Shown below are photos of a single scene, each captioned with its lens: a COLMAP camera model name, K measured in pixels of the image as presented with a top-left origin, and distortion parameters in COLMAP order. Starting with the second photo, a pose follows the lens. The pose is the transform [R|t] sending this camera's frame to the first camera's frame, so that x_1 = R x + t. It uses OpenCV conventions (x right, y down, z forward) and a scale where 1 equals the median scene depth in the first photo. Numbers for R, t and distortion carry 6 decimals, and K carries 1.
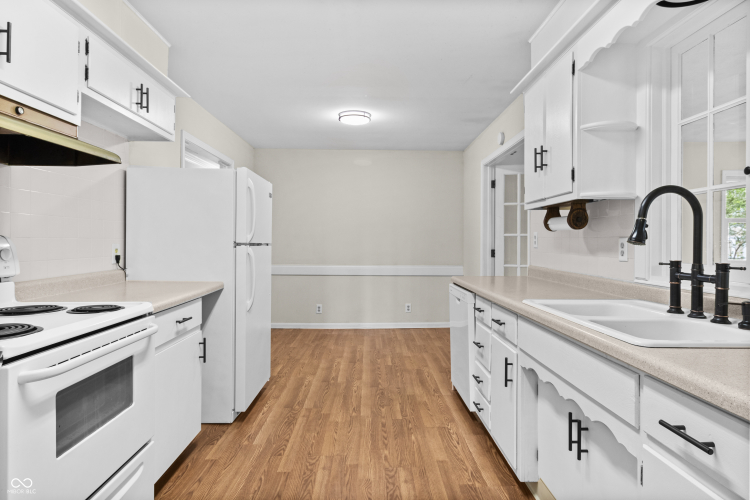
lens RADIAL K [[422.4, 0, 377.4], [0, 422.4, 244.8], [0, 0, 1]] dist [0.004674, -0.001464]
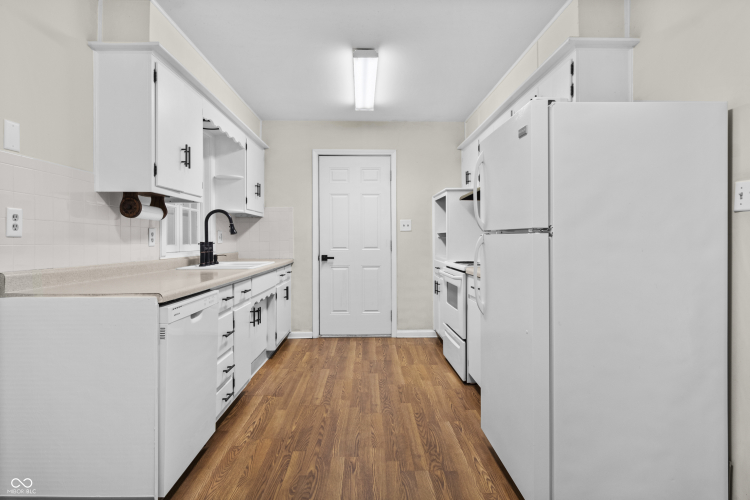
lens RADIAL K [[422.4, 0, 377.1], [0, 422.4, 242.0], [0, 0, 1]] dist [0.004674, -0.001464]
pose [[-0.999990, 0.001035, -0.004250, -0.105241], [0.000987, 0.999938, 0.011128, 0.009305], [0.004261, 0.011123, -0.999929, 1.950781]]
